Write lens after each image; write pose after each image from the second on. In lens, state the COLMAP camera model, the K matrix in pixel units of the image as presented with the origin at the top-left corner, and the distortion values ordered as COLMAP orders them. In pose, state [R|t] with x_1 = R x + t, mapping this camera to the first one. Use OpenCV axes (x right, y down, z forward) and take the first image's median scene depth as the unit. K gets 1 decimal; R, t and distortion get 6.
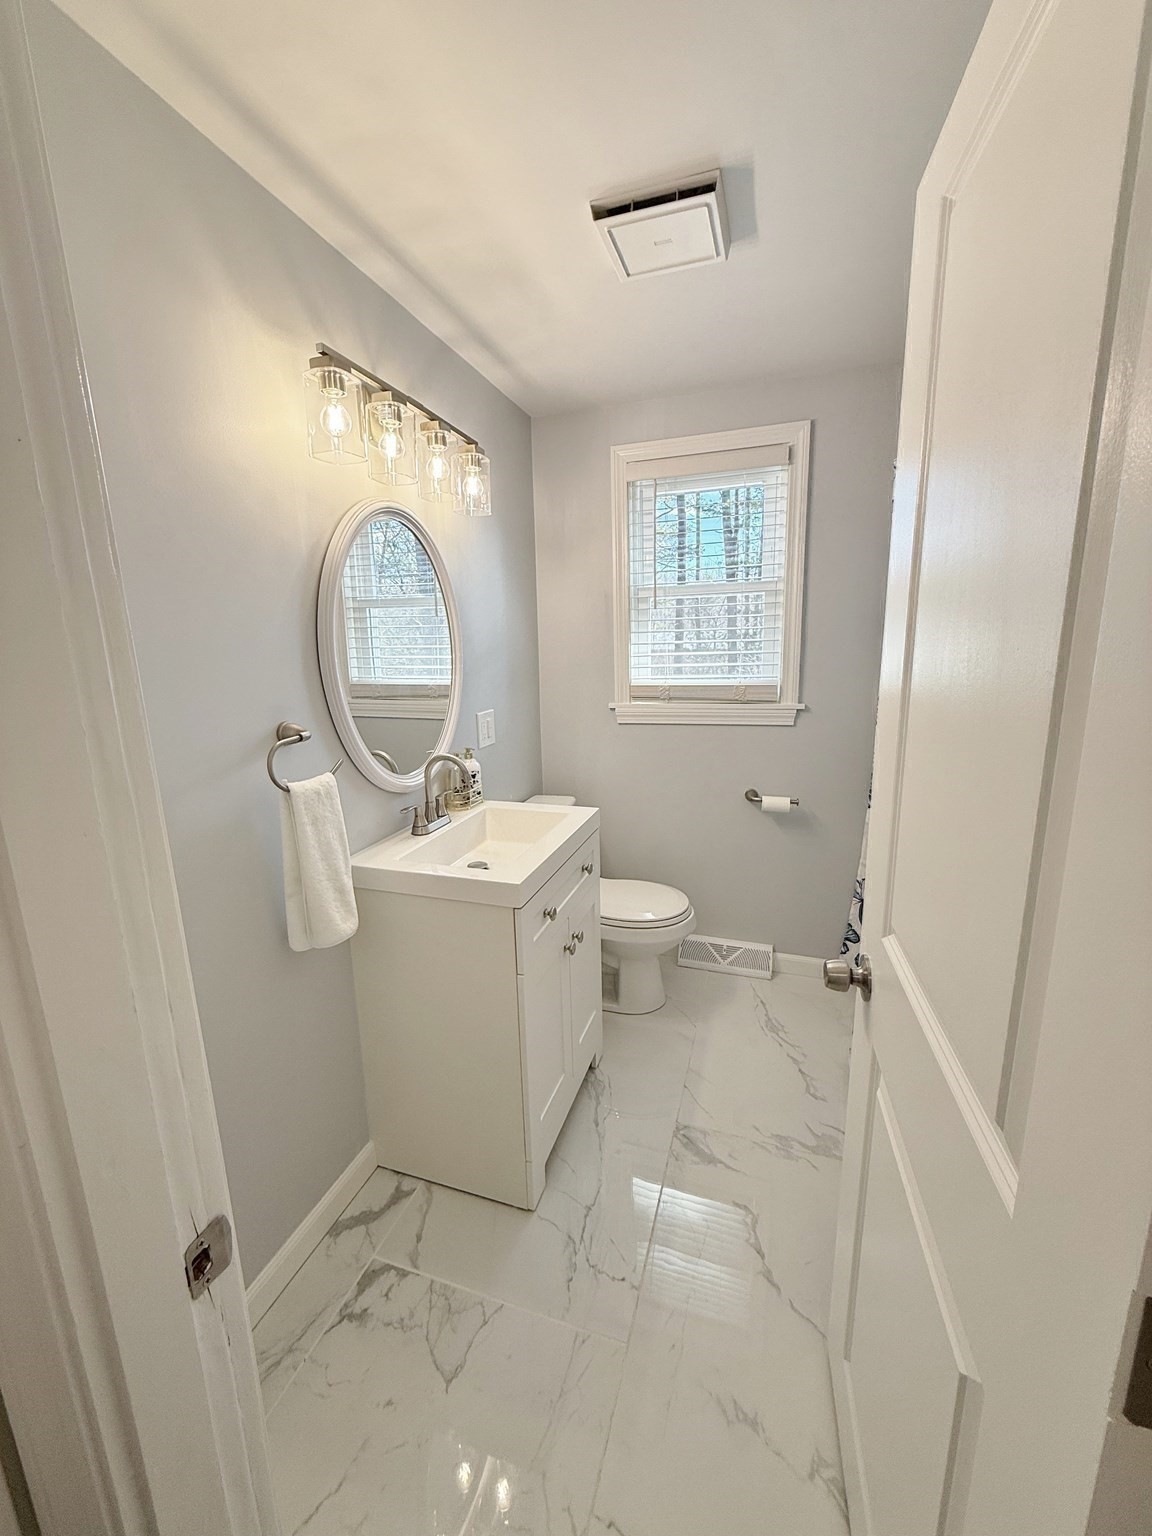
lens RADIAL K [[609.4, 0, 577.2], [0, 609.4, 766.6], [0, 0, 1]] dist [-0.000527, -0.000196]
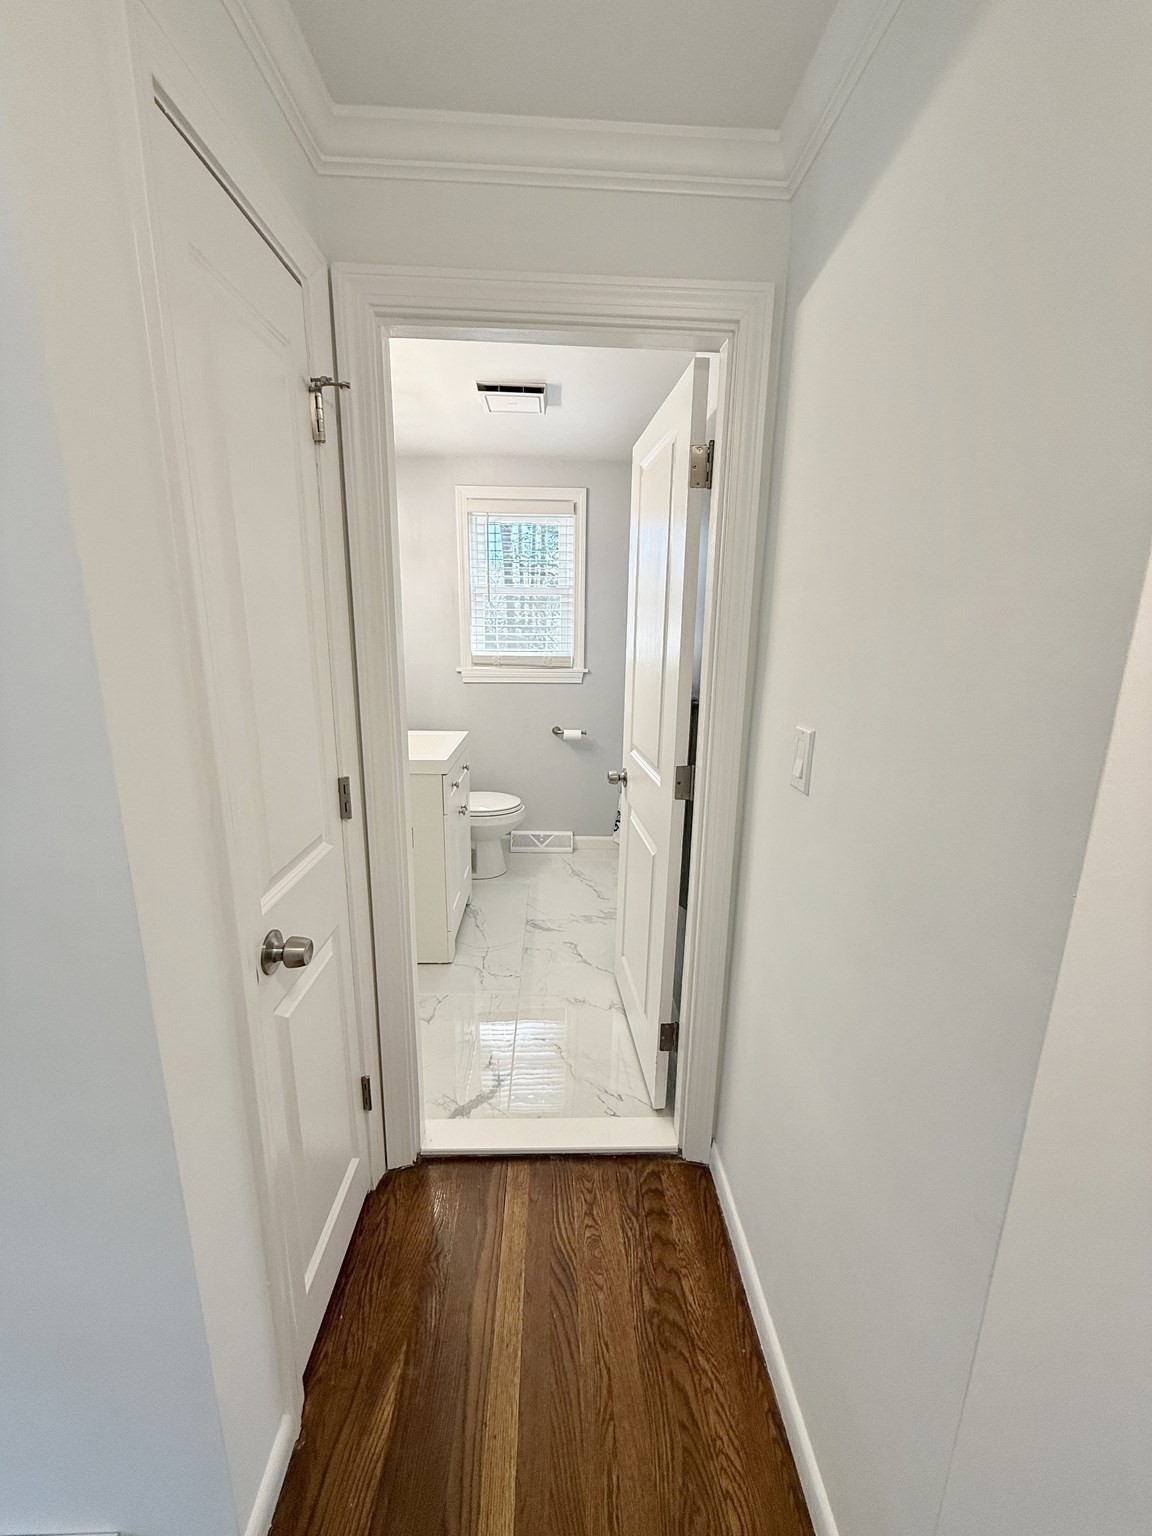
lens RADIAL K [[609.4, 0, 576.8], [0, 609.4, 767.5], [0, 0, 1]] dist [-0.000527, -0.000196]
pose [[0.936559, -0.041888, 0.347998, -0.204130], [0.033100, 0.998966, 0.031163, 0.098420], [-0.348943, -0.017668, 0.936977, -0.449516]]
